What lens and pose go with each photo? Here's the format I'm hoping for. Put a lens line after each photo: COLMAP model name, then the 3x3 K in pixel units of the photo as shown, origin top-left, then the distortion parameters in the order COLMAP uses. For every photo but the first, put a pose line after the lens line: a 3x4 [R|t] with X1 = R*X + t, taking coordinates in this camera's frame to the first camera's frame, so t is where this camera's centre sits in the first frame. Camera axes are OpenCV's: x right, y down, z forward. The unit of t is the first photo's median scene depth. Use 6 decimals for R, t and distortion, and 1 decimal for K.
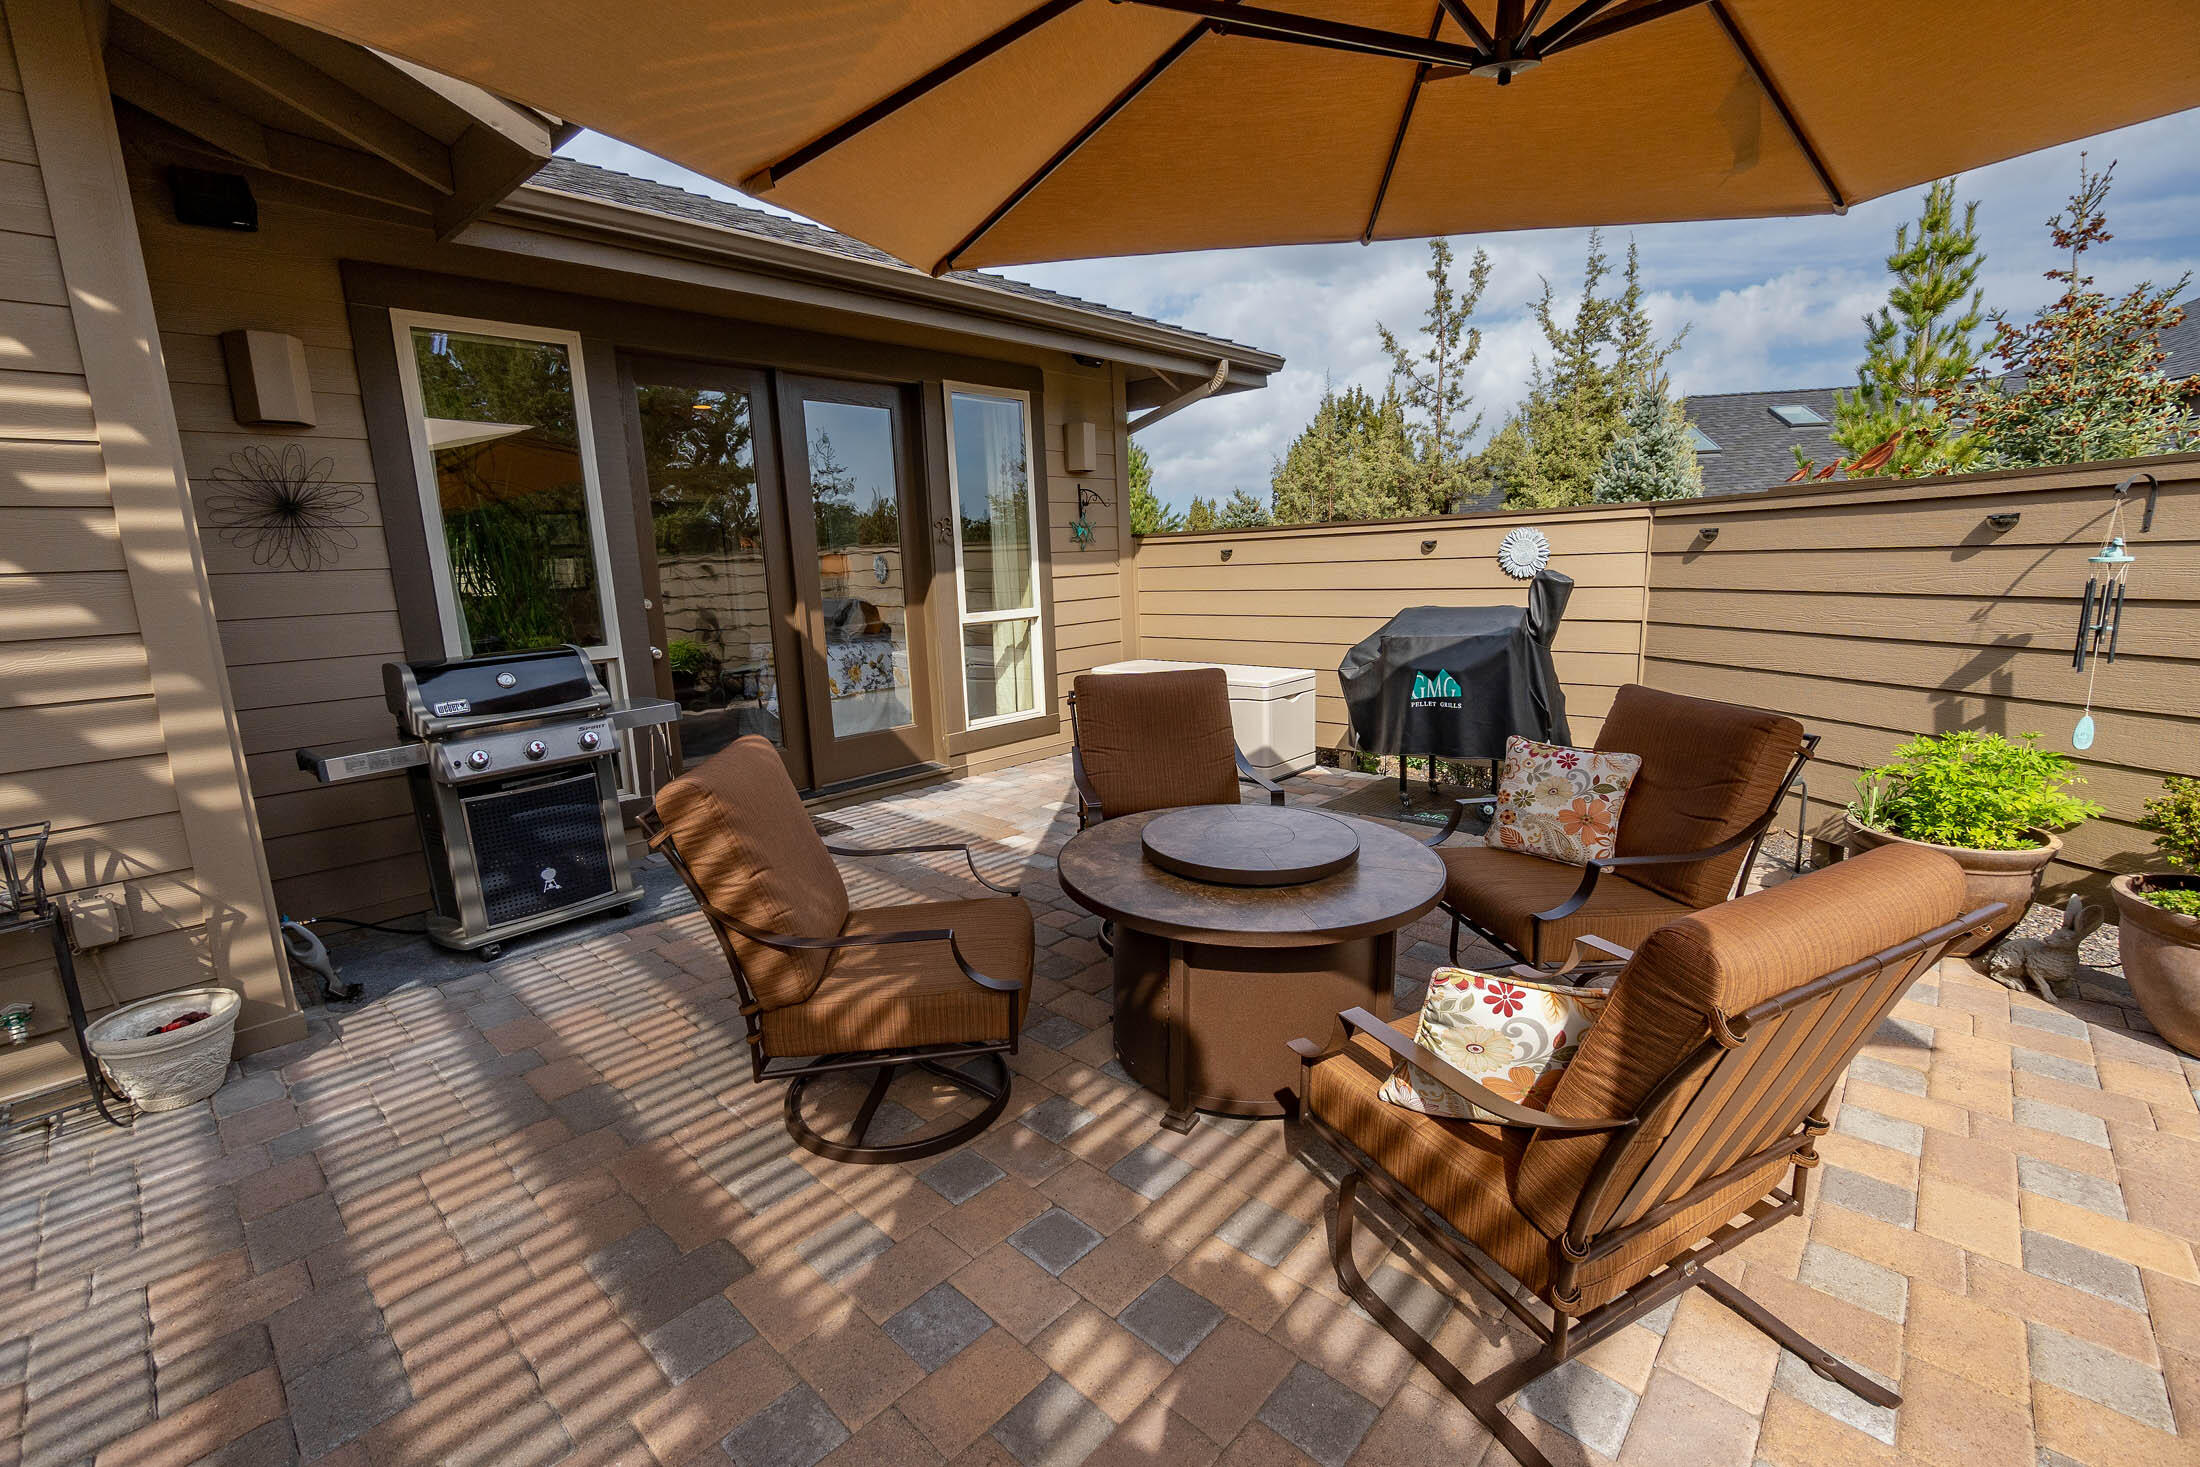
lens RADIAL K [[968.2, 0, 1094.4], [0, 968.2, 729.0], [0, 0, 1]] dist [0.004725, 0.001516]
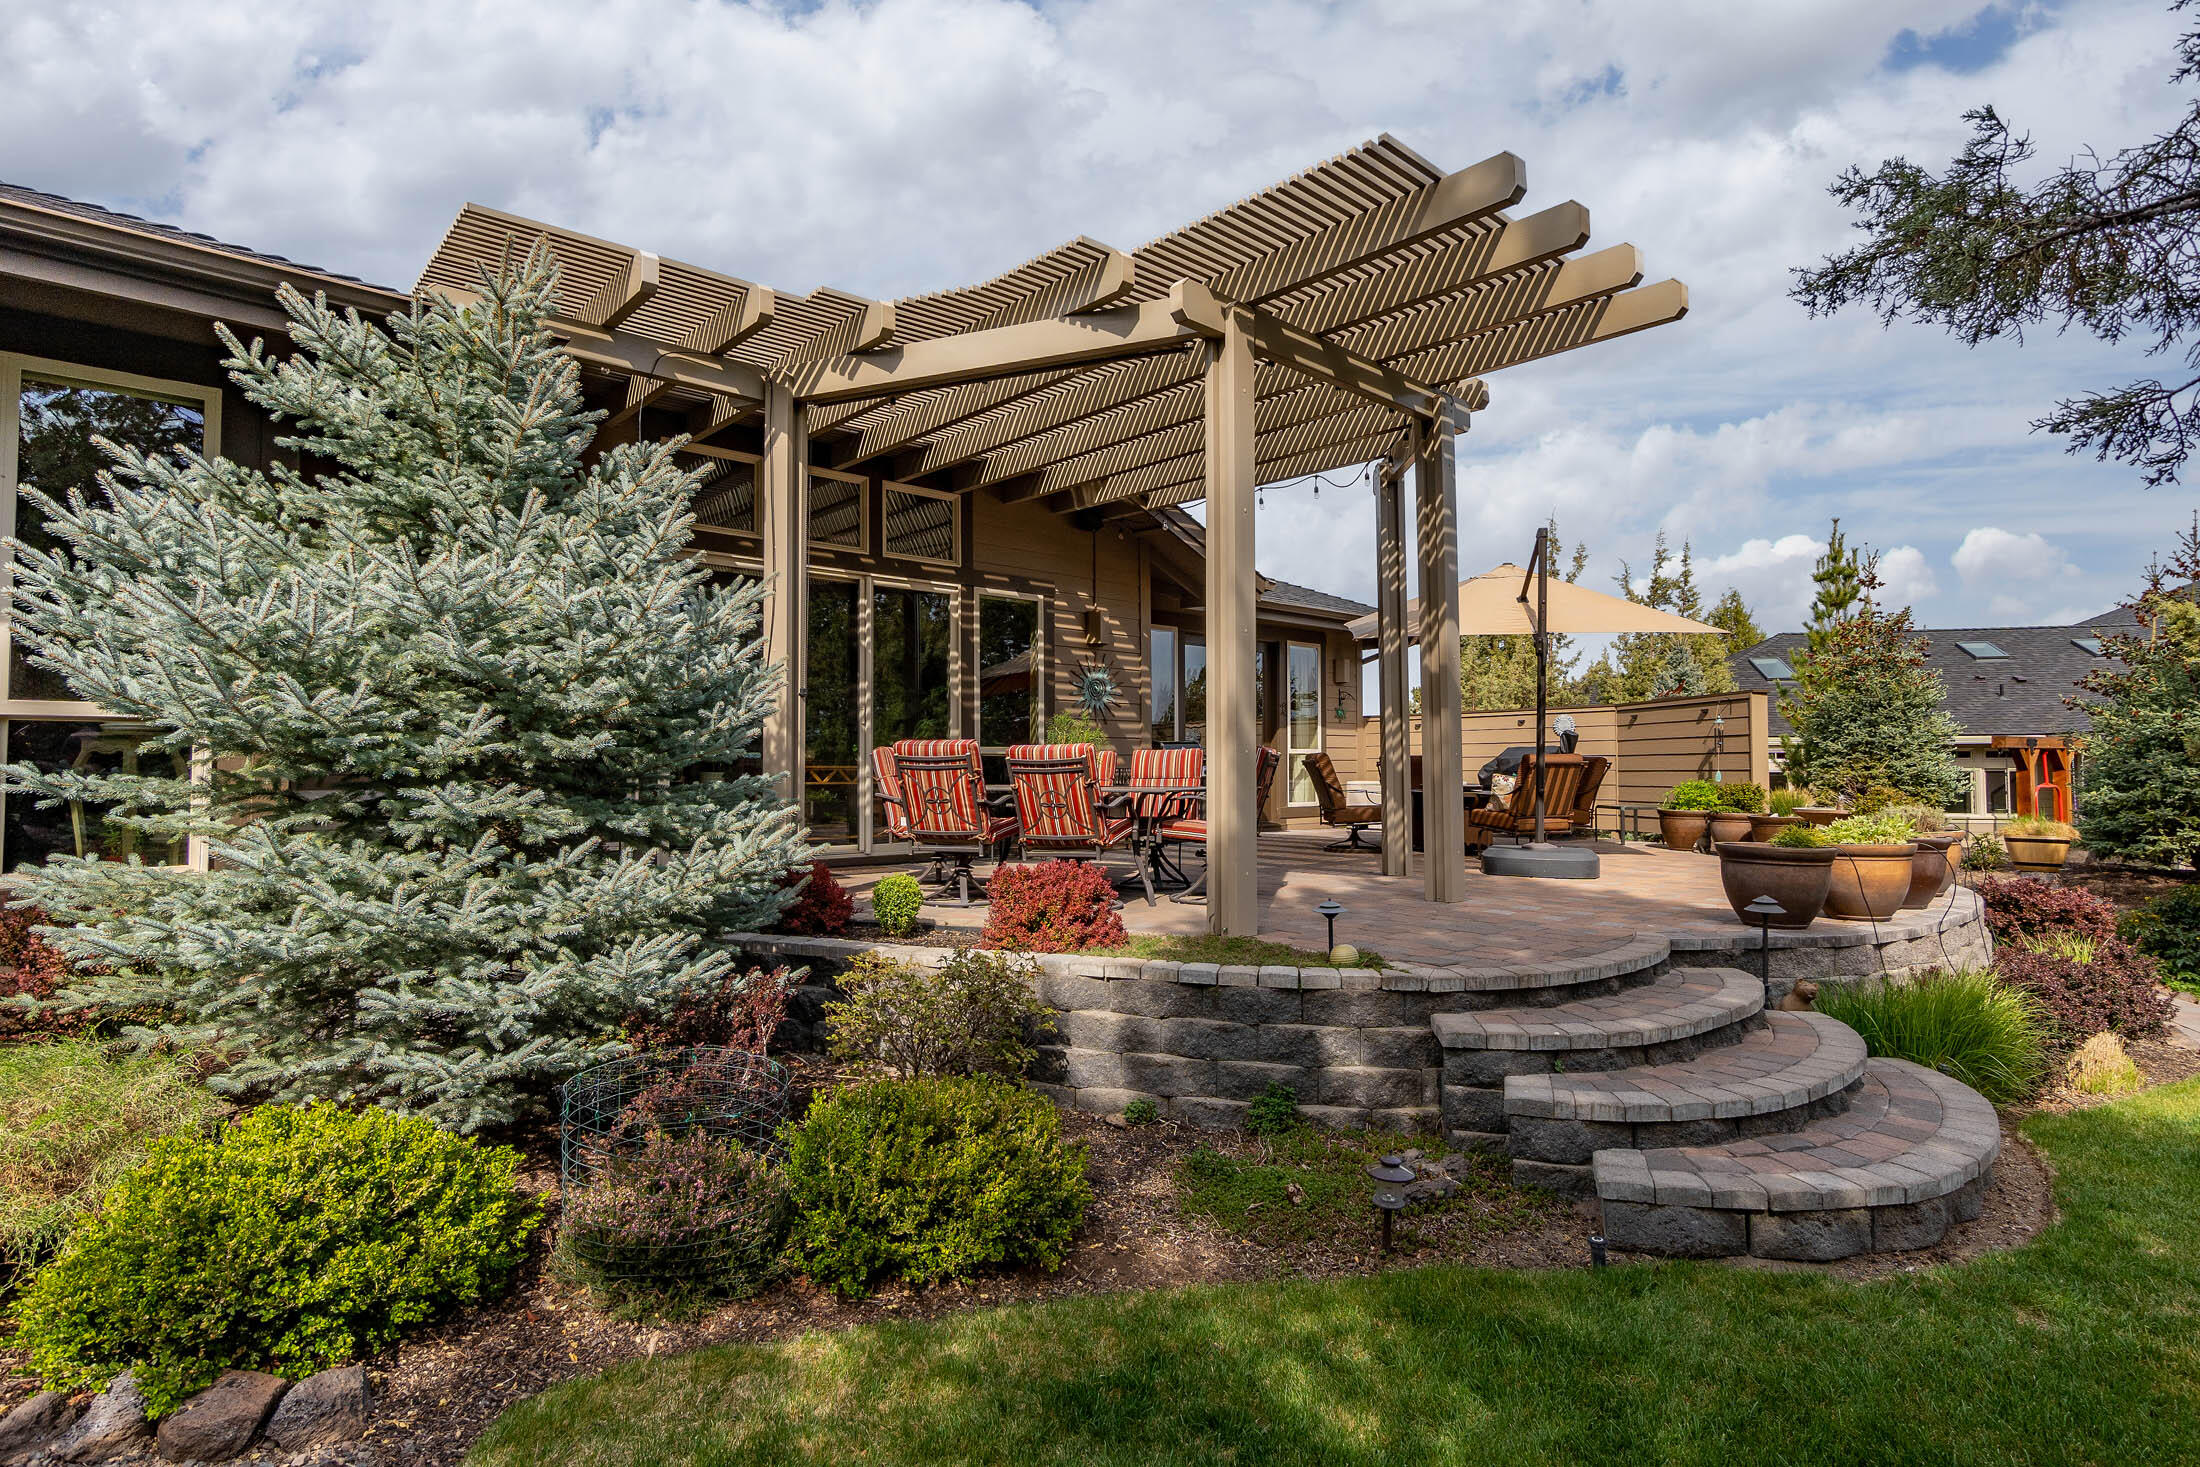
lens RADIAL K [[1170.8, 0, 1065.1], [0, 1170.8, 743.3], [0, 0, 1]] dist [0.000539, 0.000250]
pose [[0.993612, 0.036671, -0.106725, -0.244034], [-0.056990, 0.979330, -0.194073, 0.269739], [0.097402, 0.198916, 0.975164, -1.043248]]
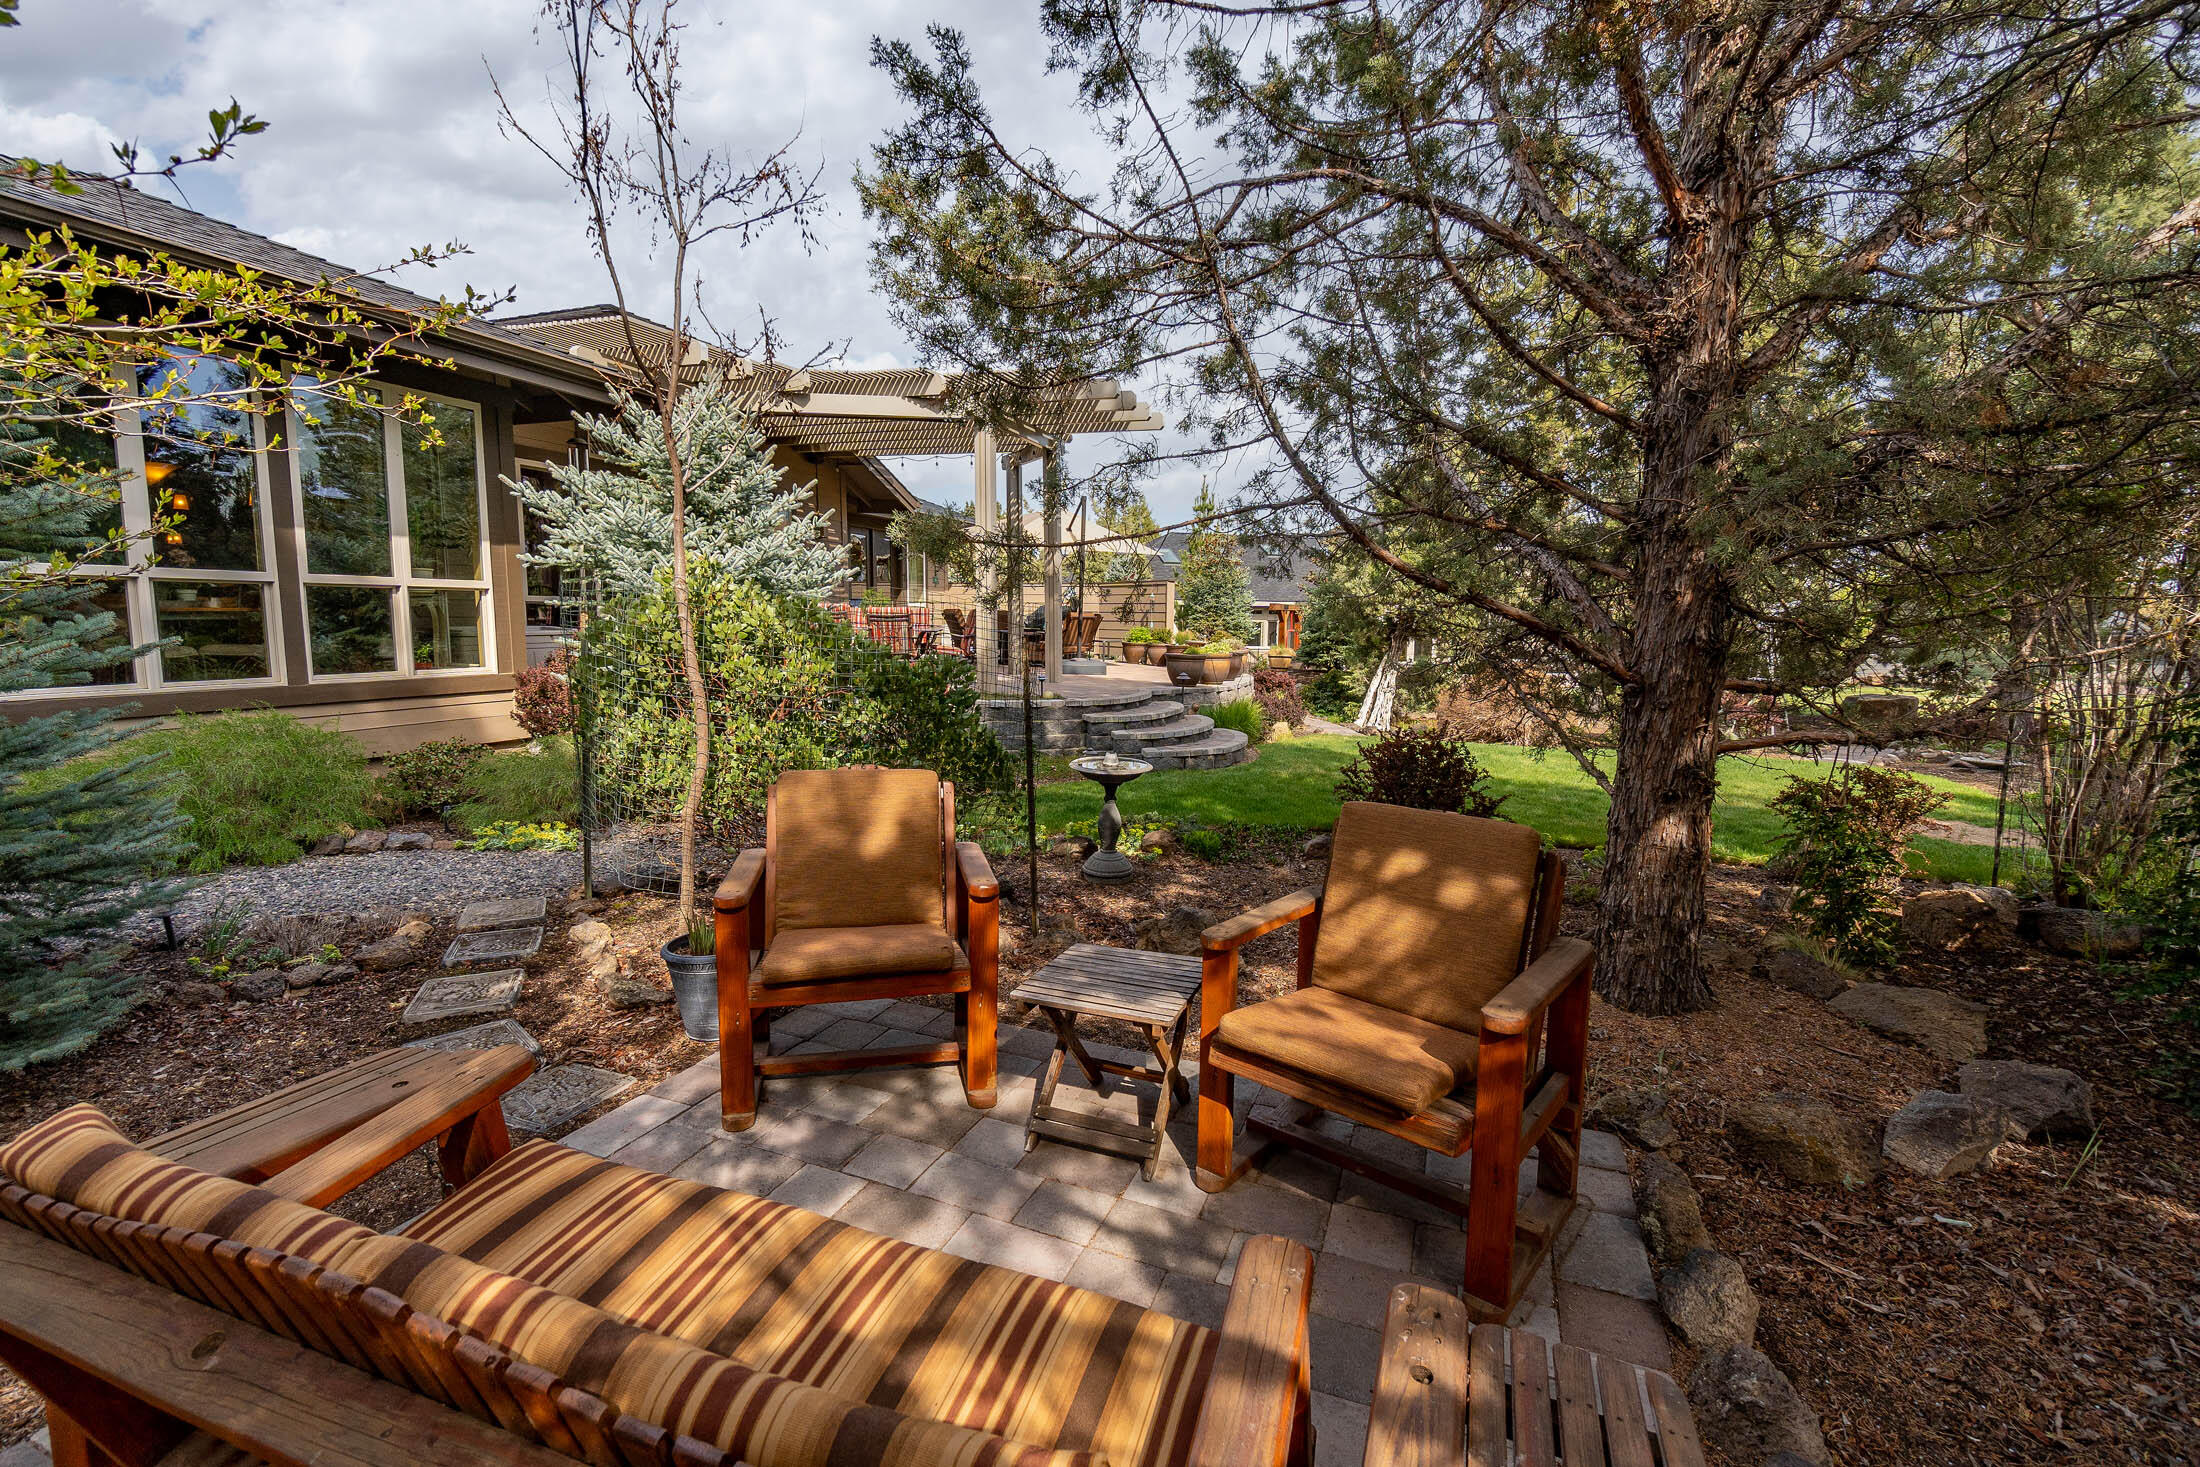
lens RADIAL K [[968.2, 0, 1101.4], [0, 968.2, 737.8], [0, 0, 1]] dist [0.004725, 0.001516]
pose [[0.925912, 0.007125, 0.377671, -0.597238], [0.014291, 0.998446, -0.053873, 0.382687], [-0.377468, 0.055279, 0.924371, -1.660626]]
